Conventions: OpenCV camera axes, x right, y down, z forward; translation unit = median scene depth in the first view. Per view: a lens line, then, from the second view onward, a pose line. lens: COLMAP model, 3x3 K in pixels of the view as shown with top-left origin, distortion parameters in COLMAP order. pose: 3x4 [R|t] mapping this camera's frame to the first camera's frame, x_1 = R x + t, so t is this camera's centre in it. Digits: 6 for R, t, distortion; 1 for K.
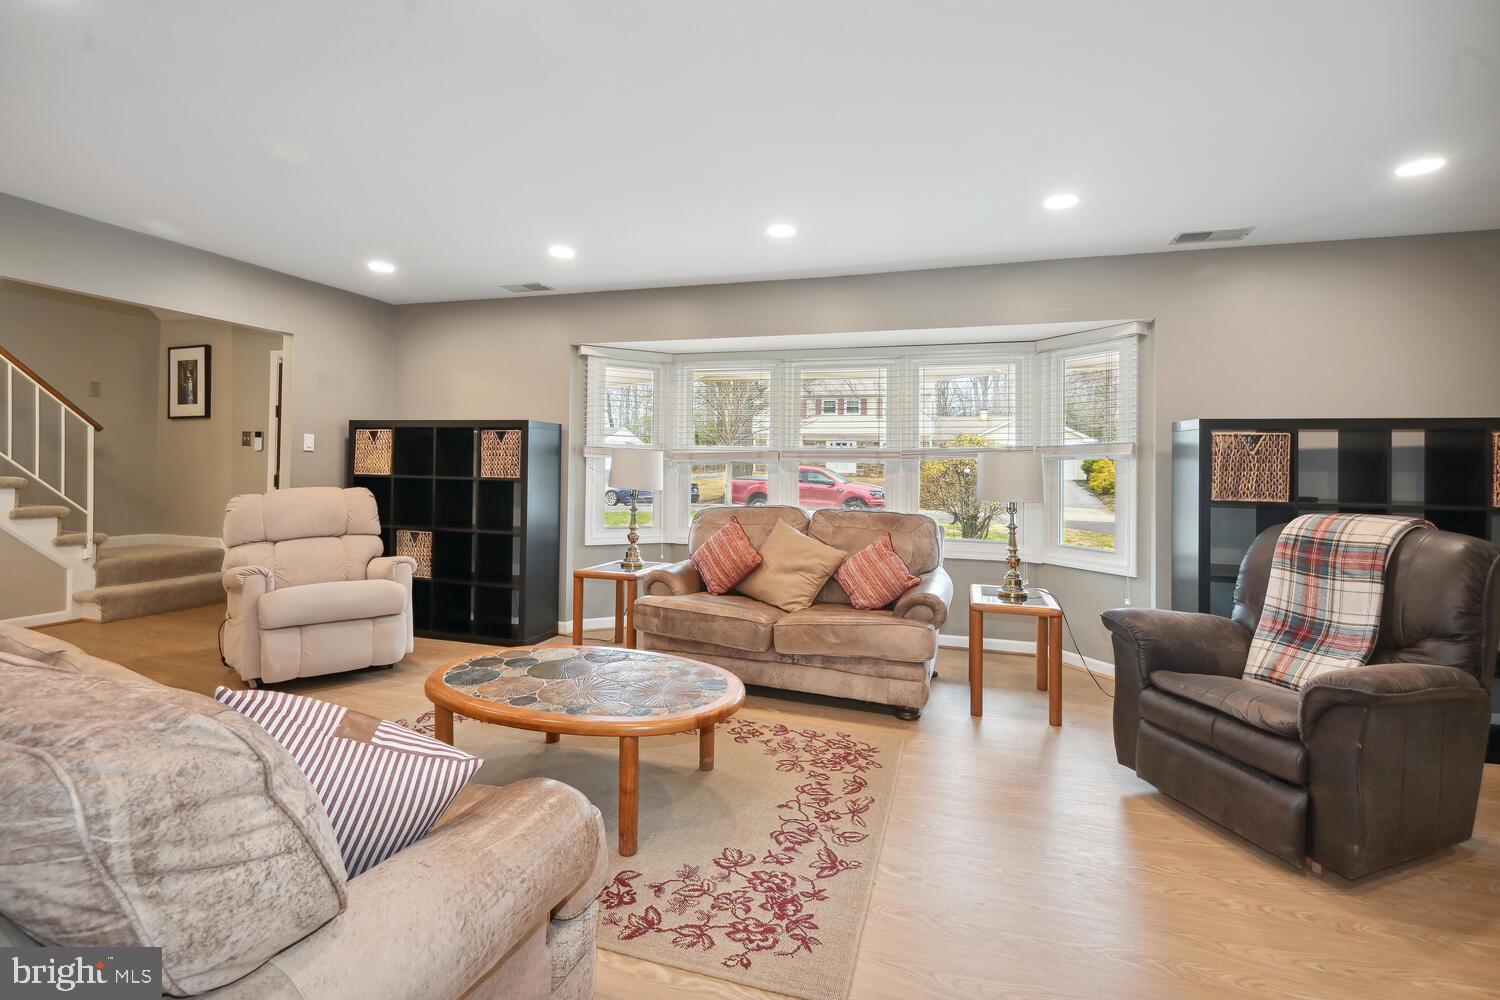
lens RADIAL K [[658.0, 0, 783.3], [0, 658.0, 457.8], [0, 0, 1]] dist [-0.000327, -0.000080]
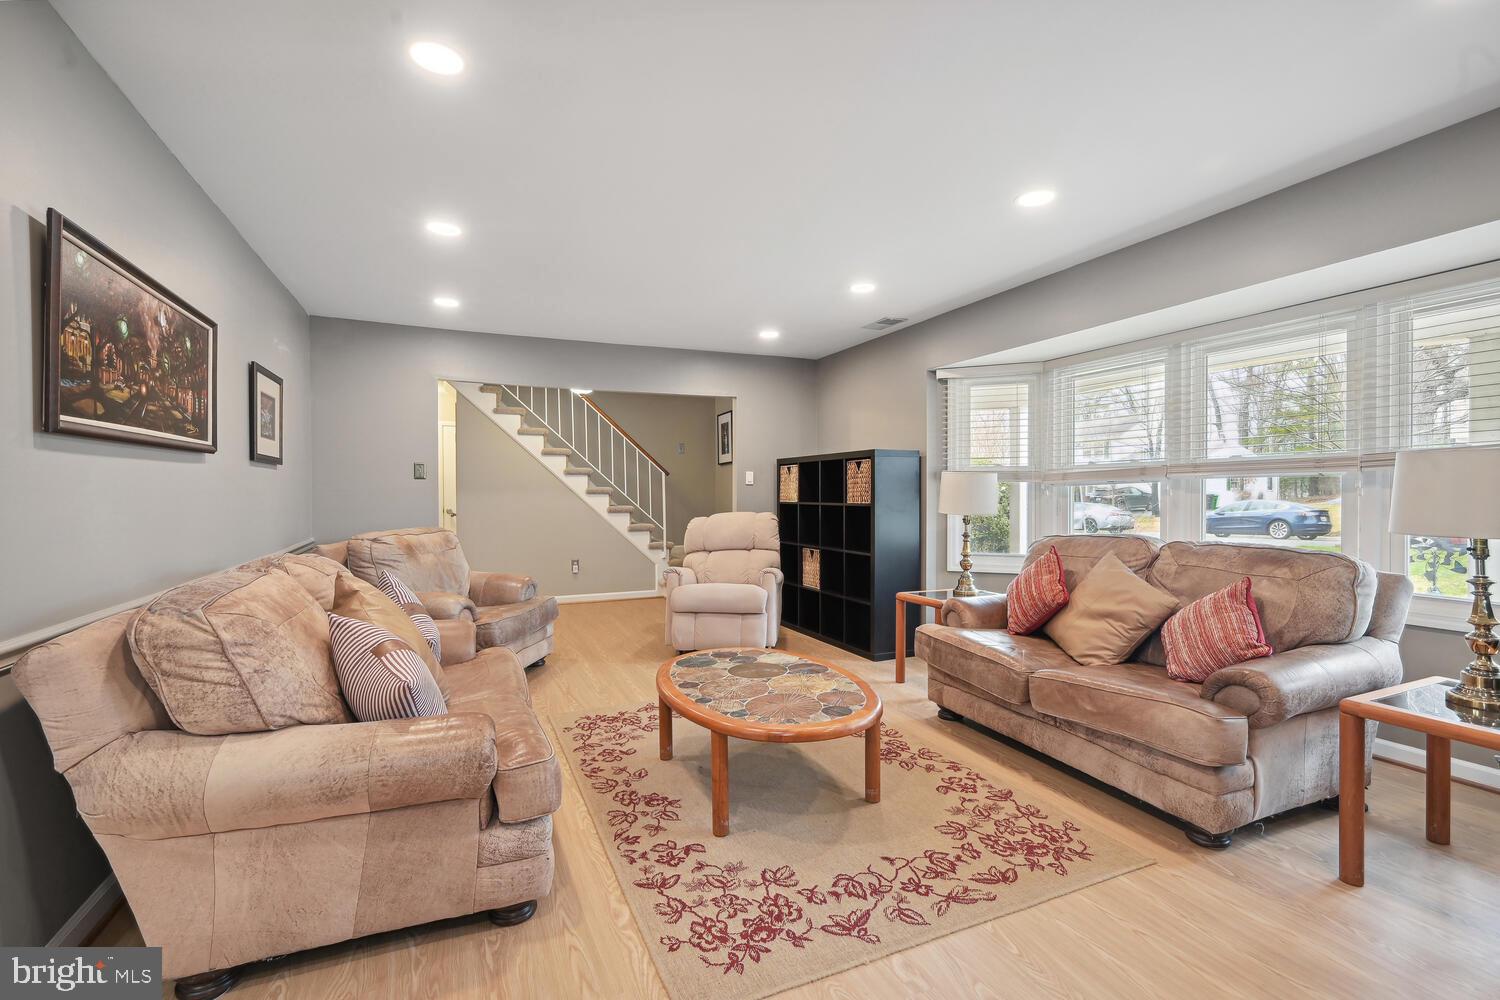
lens RADIAL K [[663.5, 0, 750.0], [0, 663.5, 500.0], [0, 0, 1]] dist [0.002027, 0.000367]
pose [[0.659289, -0.013947, -0.751760, 0.369003], [0.032338, 0.999429, 0.009818, 0.010247], [0.751194, -0.030783, 0.659364, 0.169755]]
